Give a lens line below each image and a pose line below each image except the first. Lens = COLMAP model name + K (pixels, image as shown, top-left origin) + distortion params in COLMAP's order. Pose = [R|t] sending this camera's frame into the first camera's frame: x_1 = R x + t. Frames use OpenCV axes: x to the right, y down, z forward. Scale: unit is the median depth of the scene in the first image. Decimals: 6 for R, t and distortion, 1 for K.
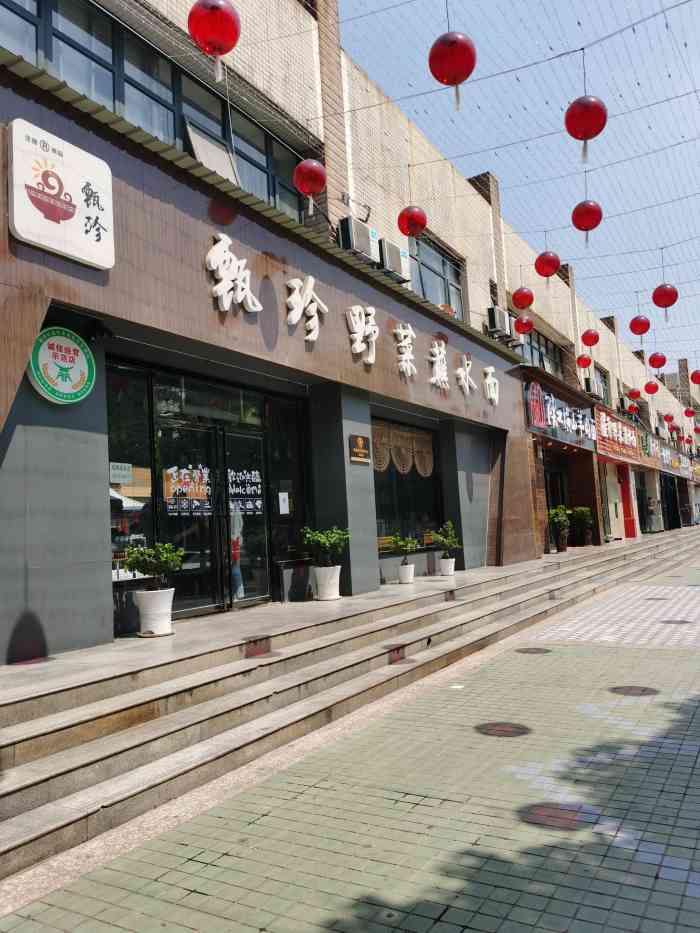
lens RADIAL K [[732.2, 0, 350.0], [0, 732.2, 466.5], [0, 0, 1]] dist [-0.002389, -0.000268]
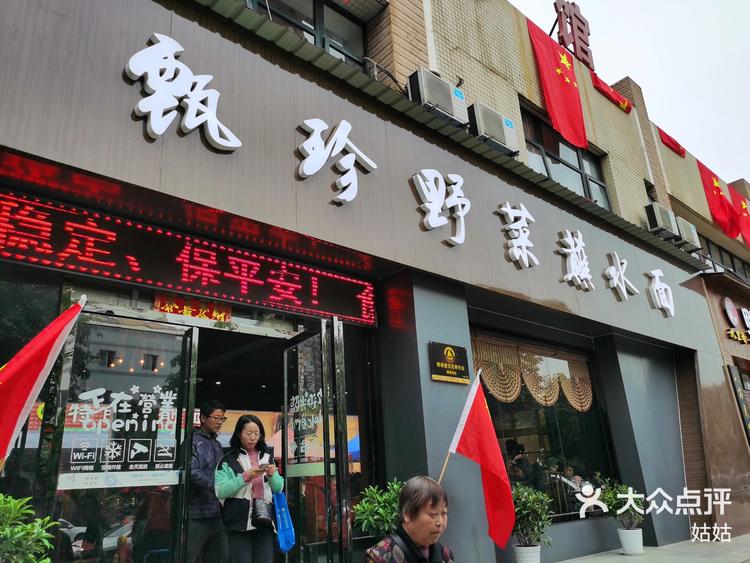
lens RADIAL K [[565.0, 0, 375.0], [0, 565.0, 281.5], [0, 0, 1]] dist [0.047214, -0.001321]
pose [[0.953363, -0.094022, -0.286807, 0.106345], [0.024436, 0.971167, -0.237143, 0.025661], [0.300835, 0.219075, 0.928173, 0.458486]]
